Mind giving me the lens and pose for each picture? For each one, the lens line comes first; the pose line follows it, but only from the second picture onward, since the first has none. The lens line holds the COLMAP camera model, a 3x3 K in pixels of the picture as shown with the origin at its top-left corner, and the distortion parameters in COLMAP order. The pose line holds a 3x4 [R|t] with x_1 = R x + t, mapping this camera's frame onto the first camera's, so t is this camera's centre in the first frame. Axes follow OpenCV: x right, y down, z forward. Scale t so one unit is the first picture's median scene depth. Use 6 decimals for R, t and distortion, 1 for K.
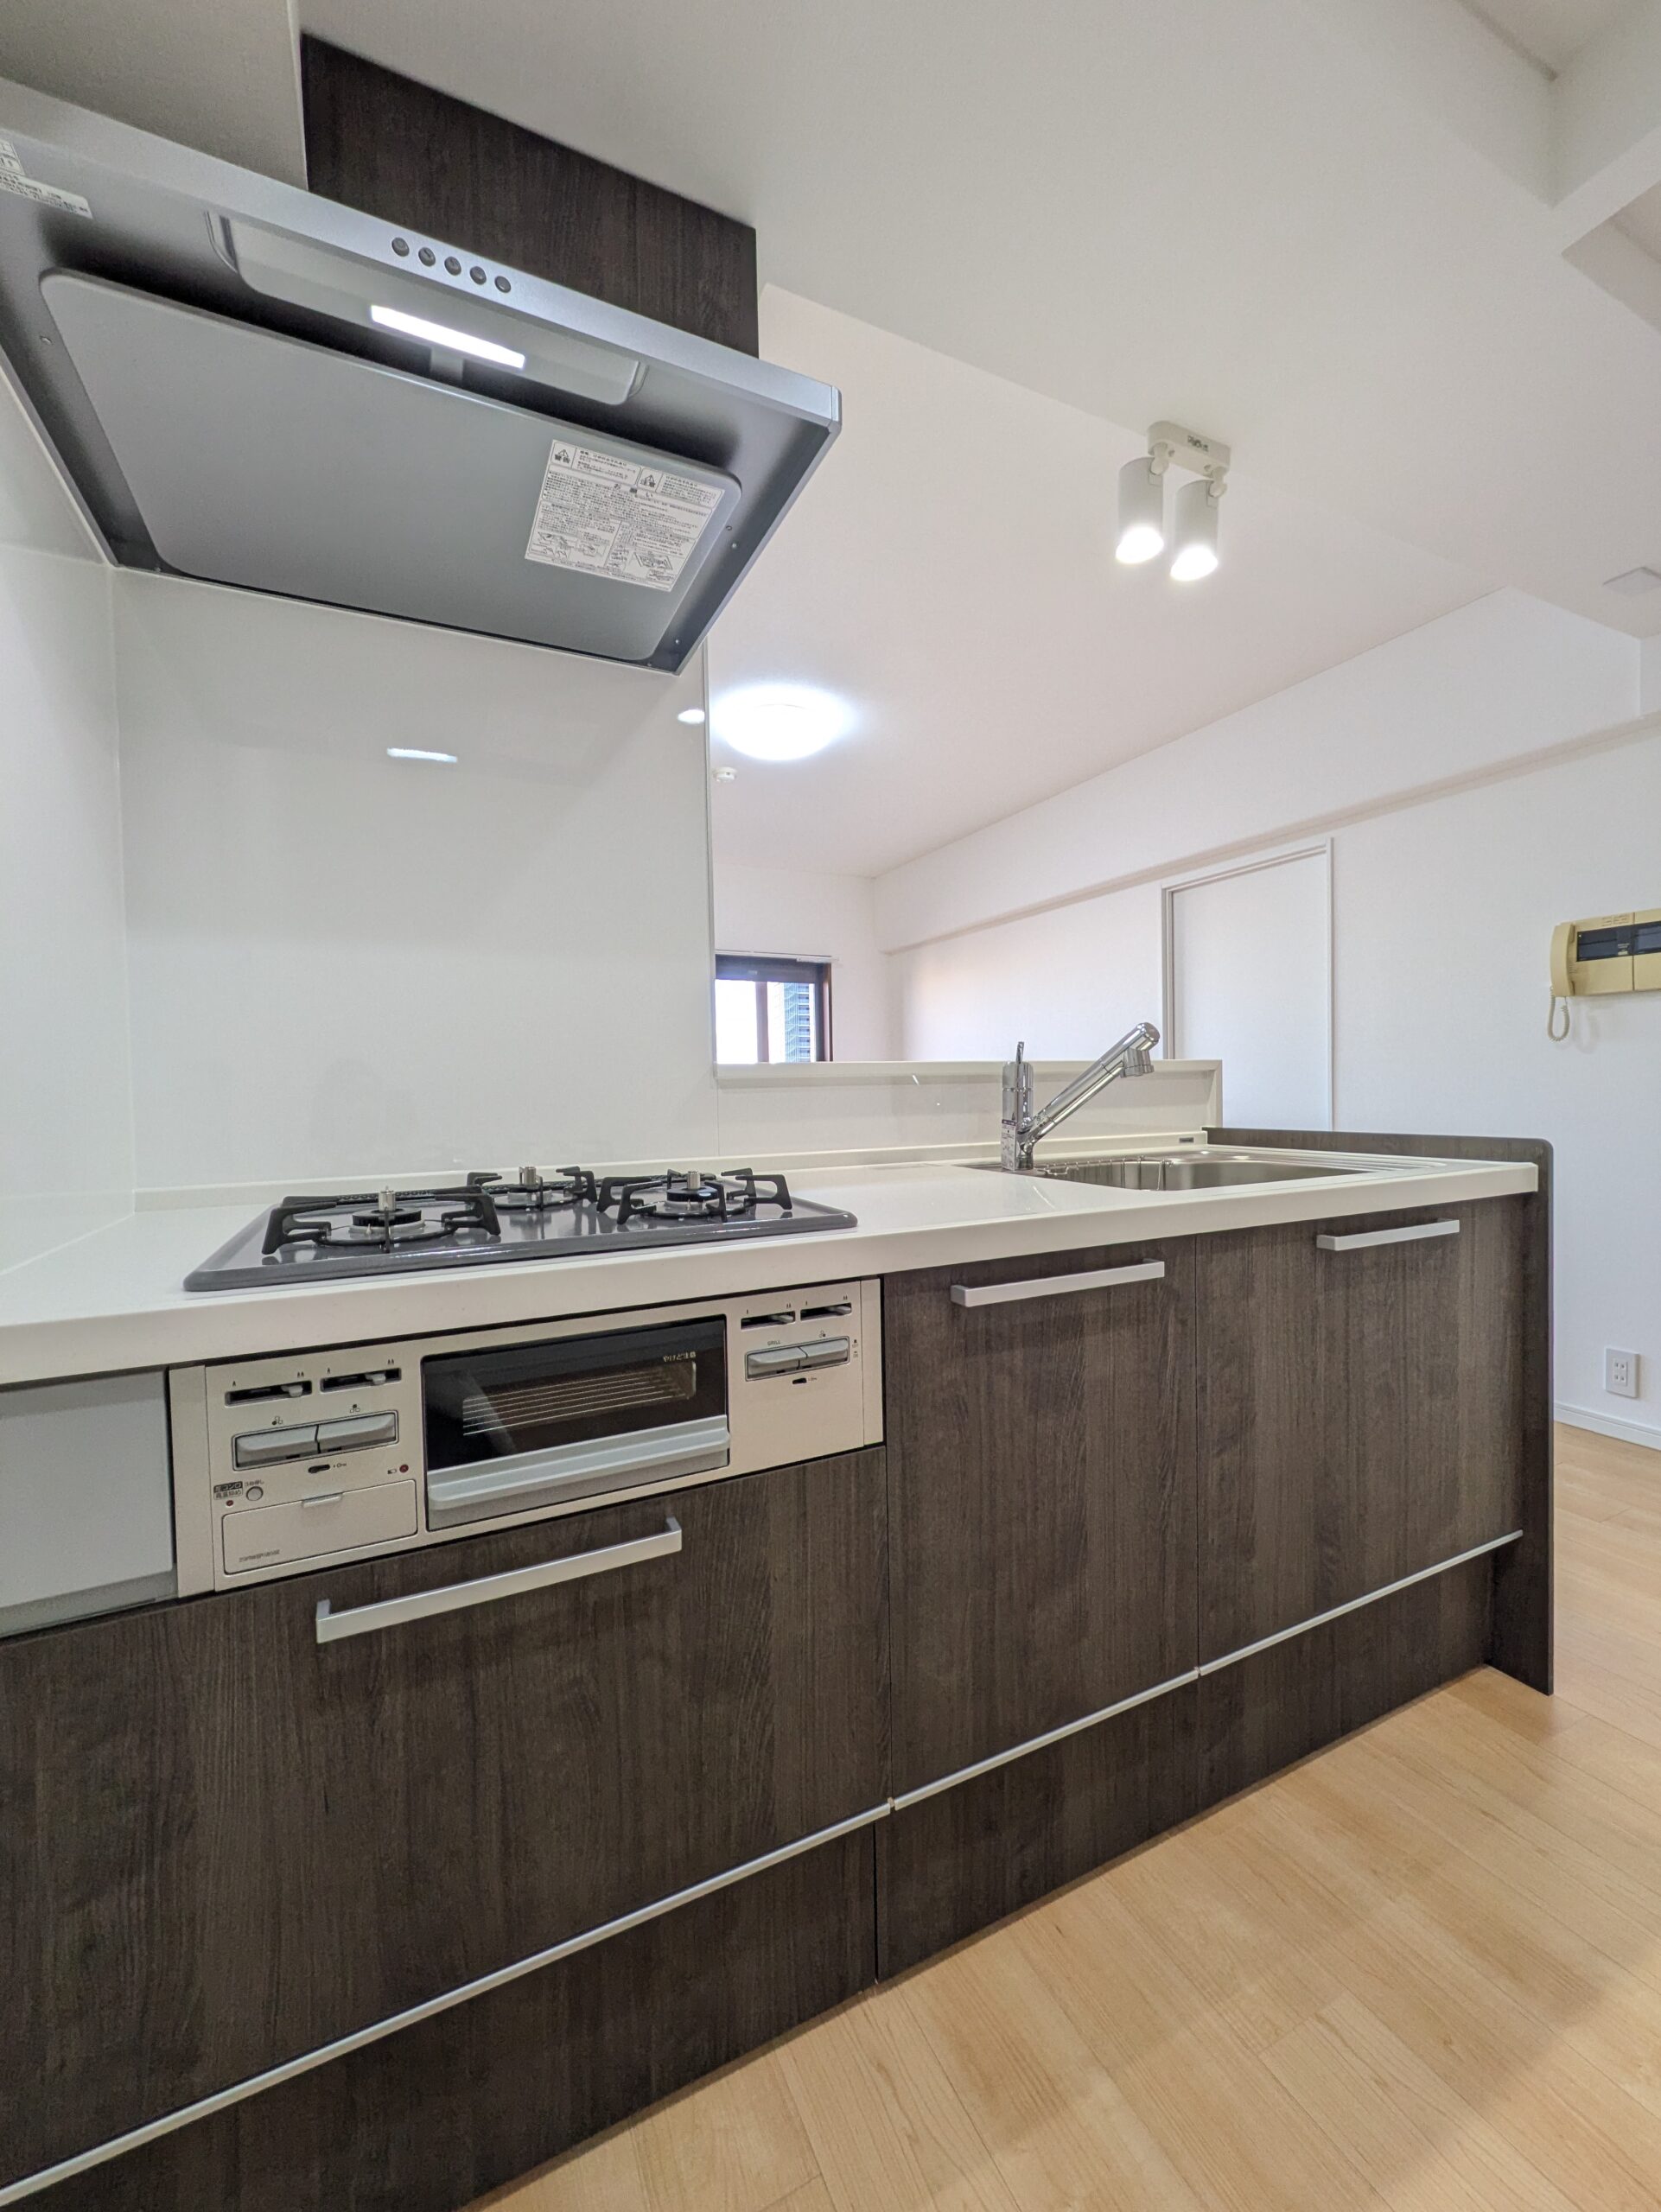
lens RADIAL K [[860.4, 0, 829.5], [0, 860.4, 1137.6], [0, 0, 1]] dist [0.000691, 0.001164]
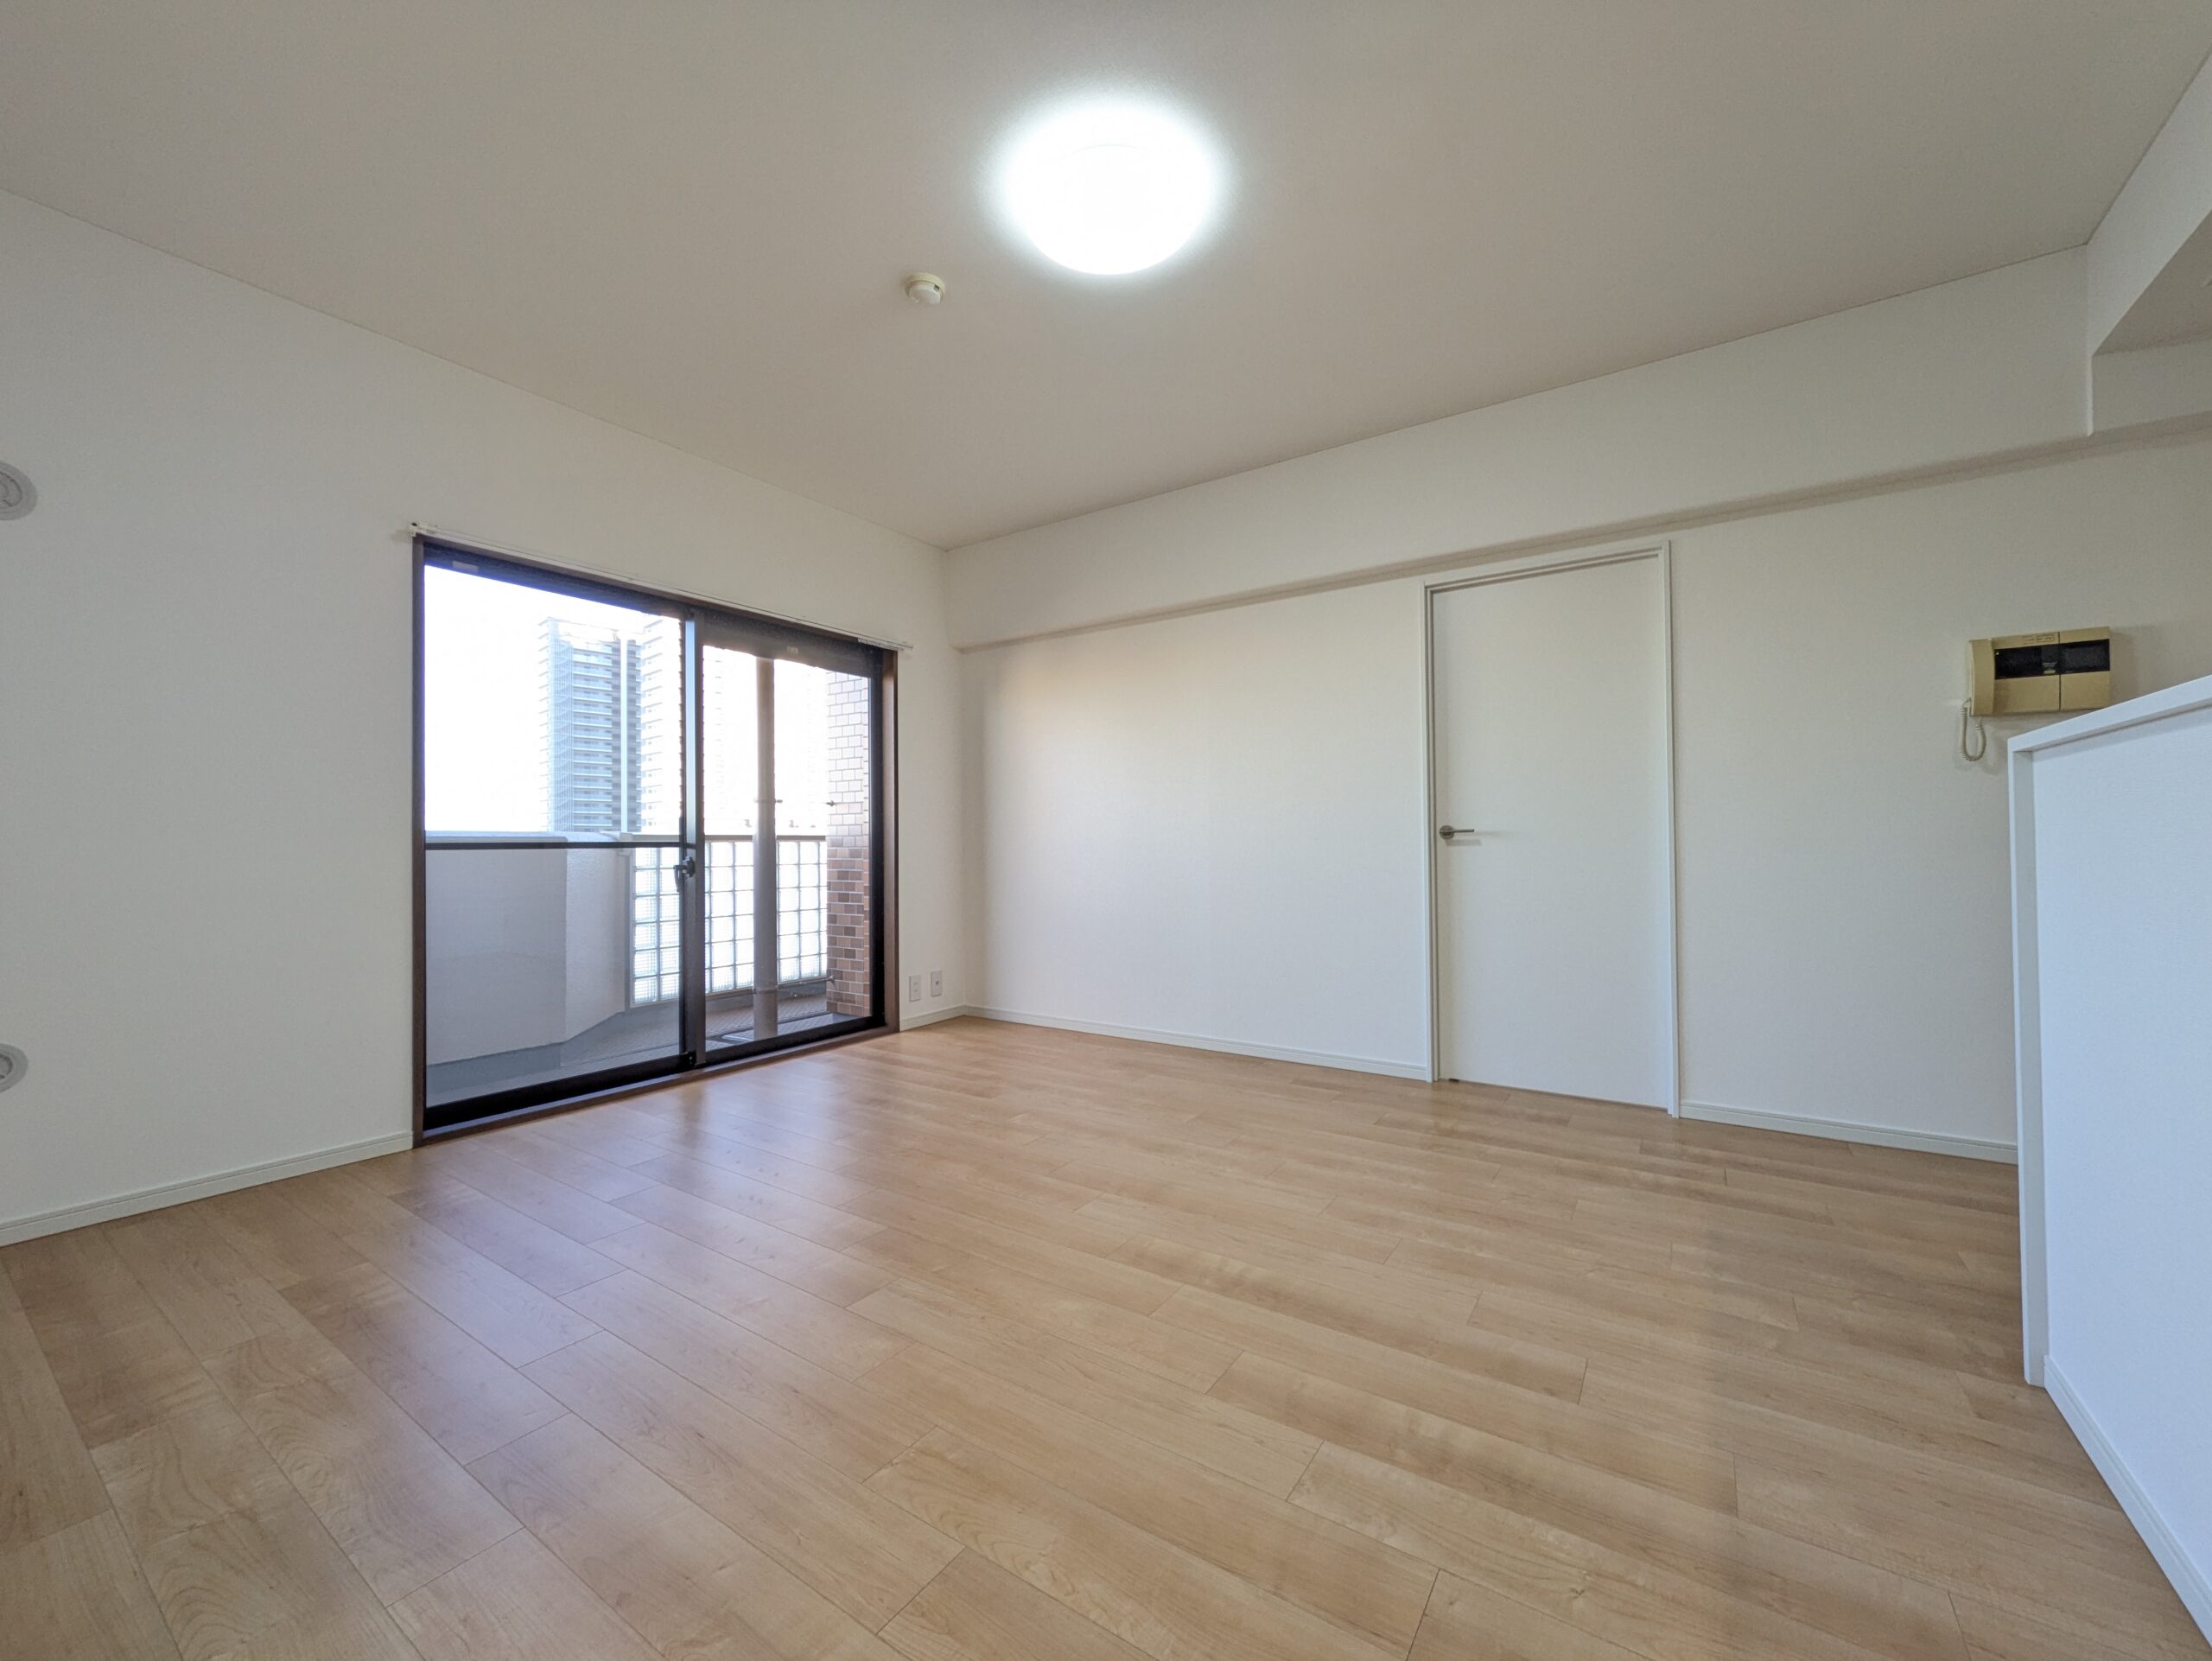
lens RADIAL K [[860.4, 0, 1122.6], [0, 860.4, 842.0], [0, 0, 1]] dist [0.000691, 0.001164]
pose [[0.859541, 0.004690, 0.511046, -0.233449], [0.026807, 0.998168, -0.054247, 0.003555], [-0.510364, 0.060327, 0.857840, 0.324028]]
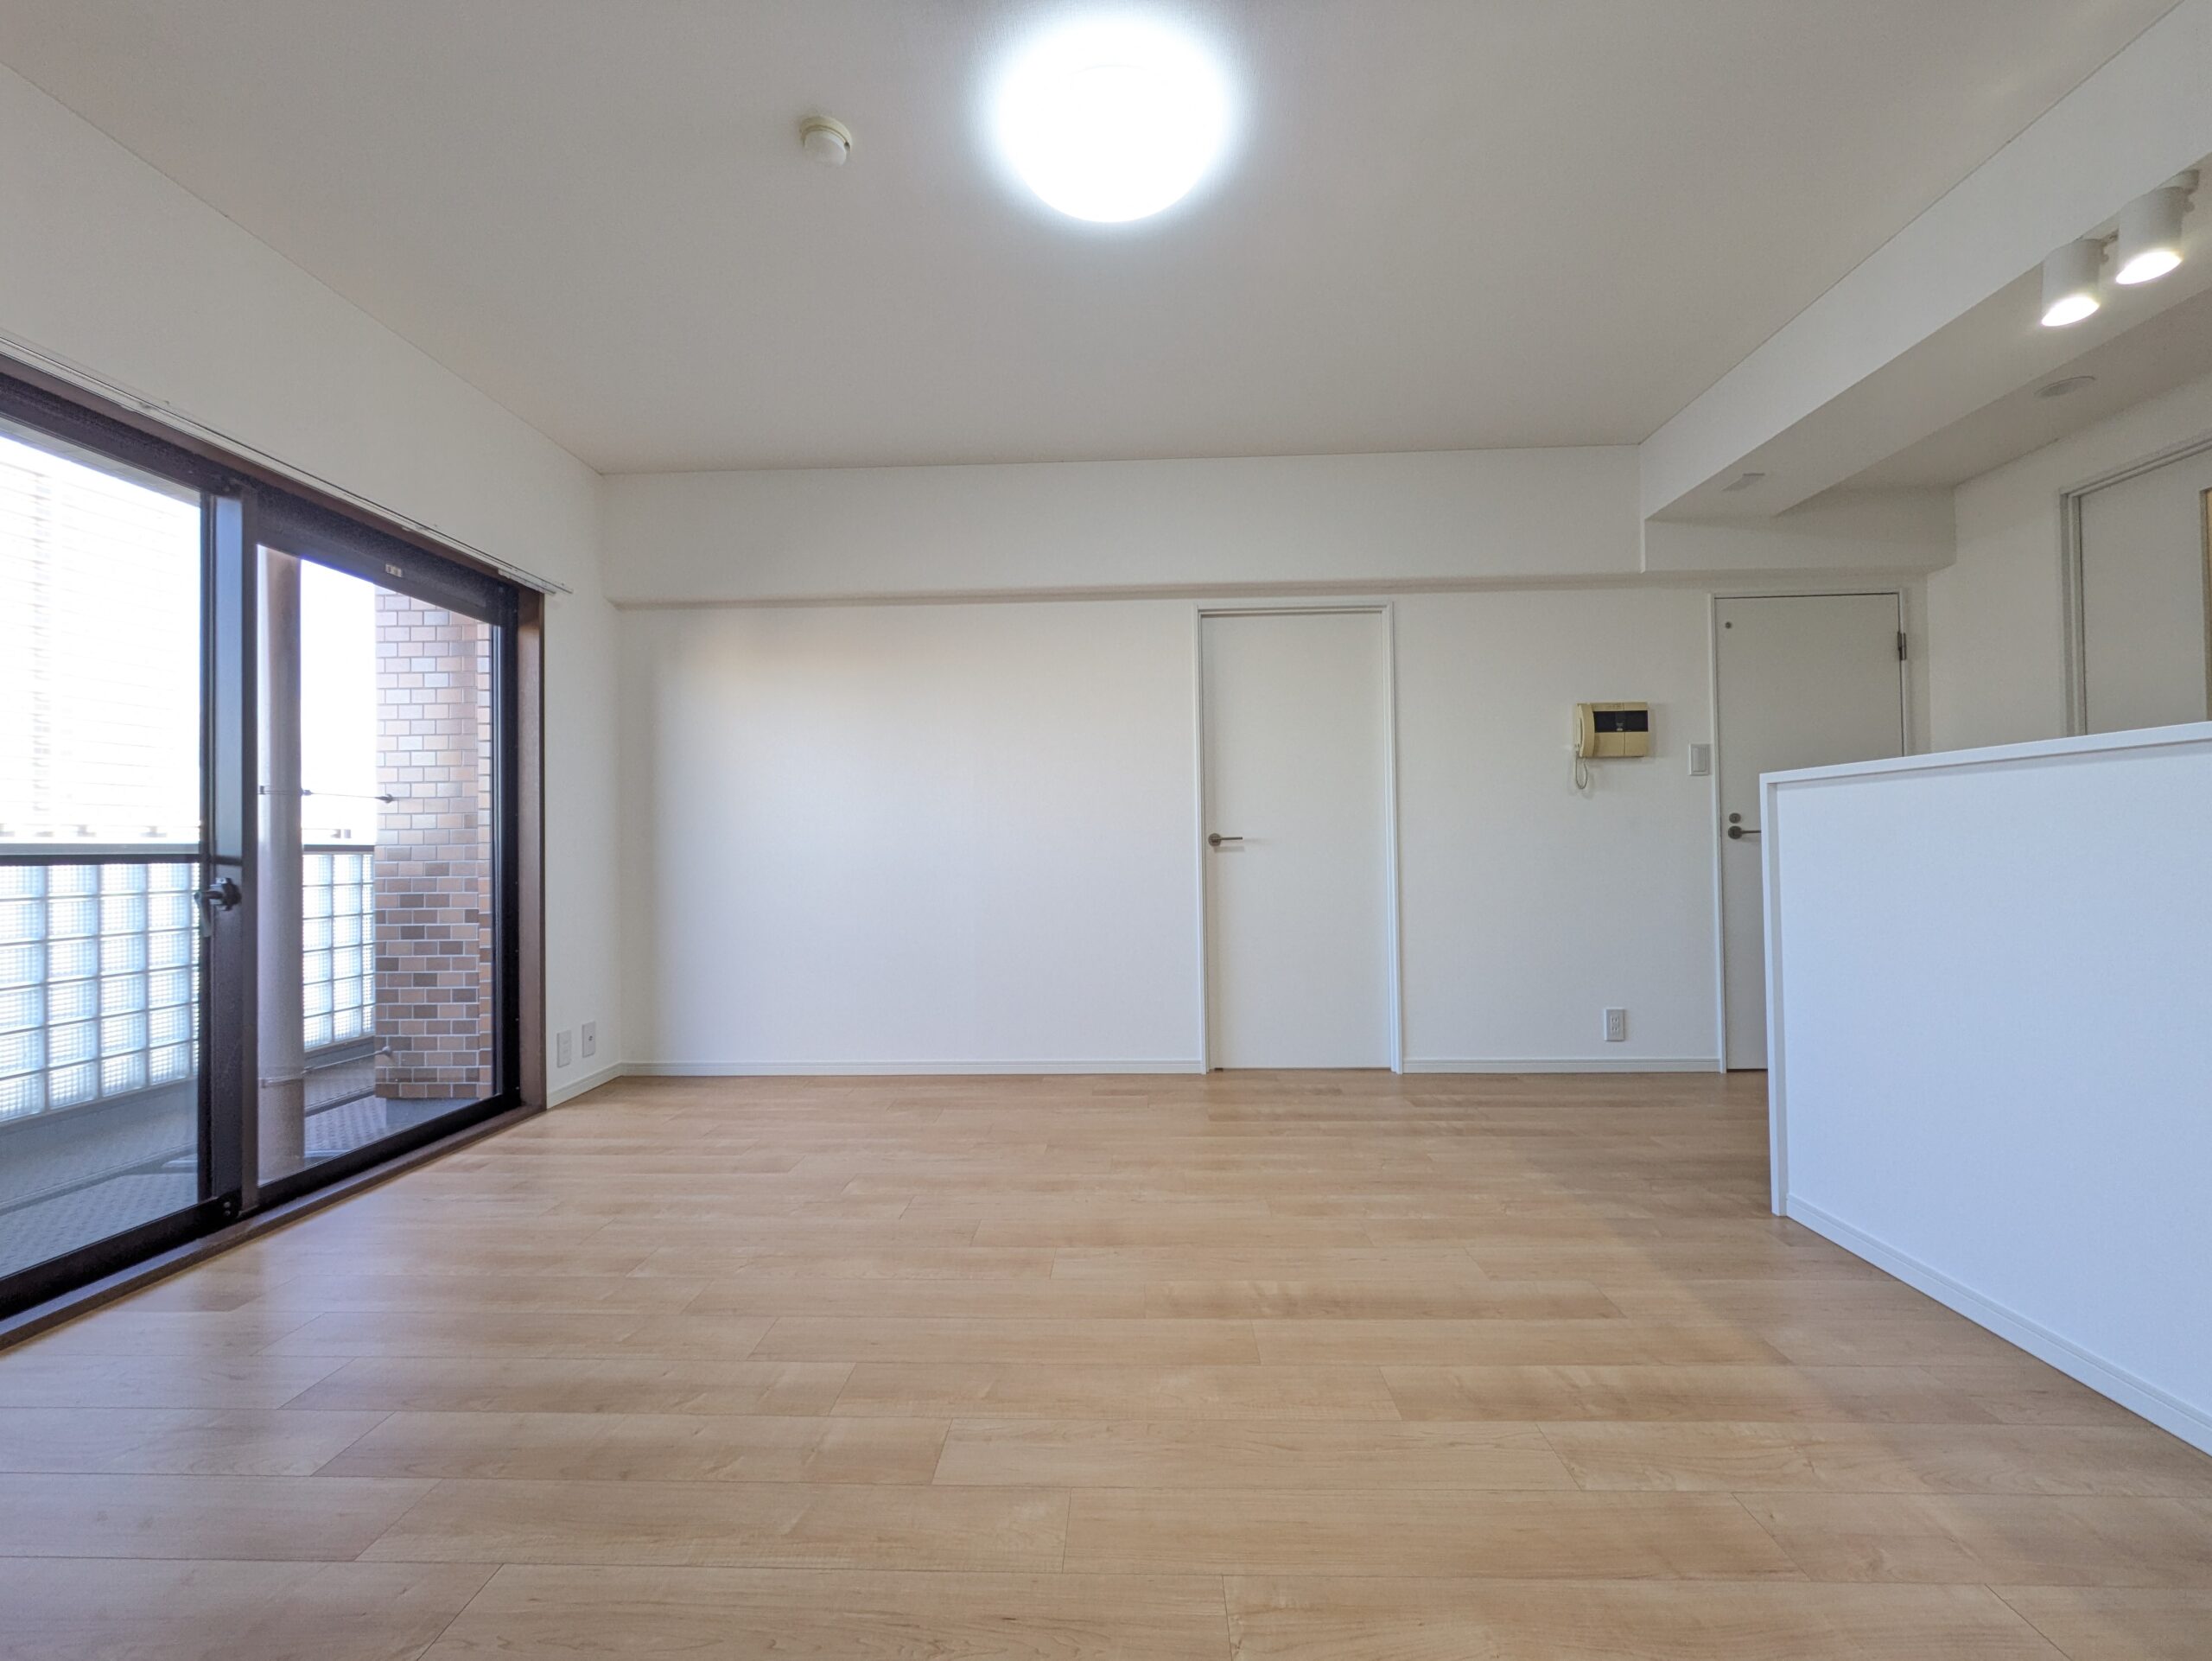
lens RADIAL K [[860.4, 0, 1112.5], [0, 860.4, 842.6], [0, 0, 1]] dist [0.000691, 0.001164]
pose [[0.467108, 0.009001, 0.884155, -0.348333], [0.056940, 0.997566, -0.040238, -0.006755], [-0.882365, 0.069139, 0.465458, 0.502296]]
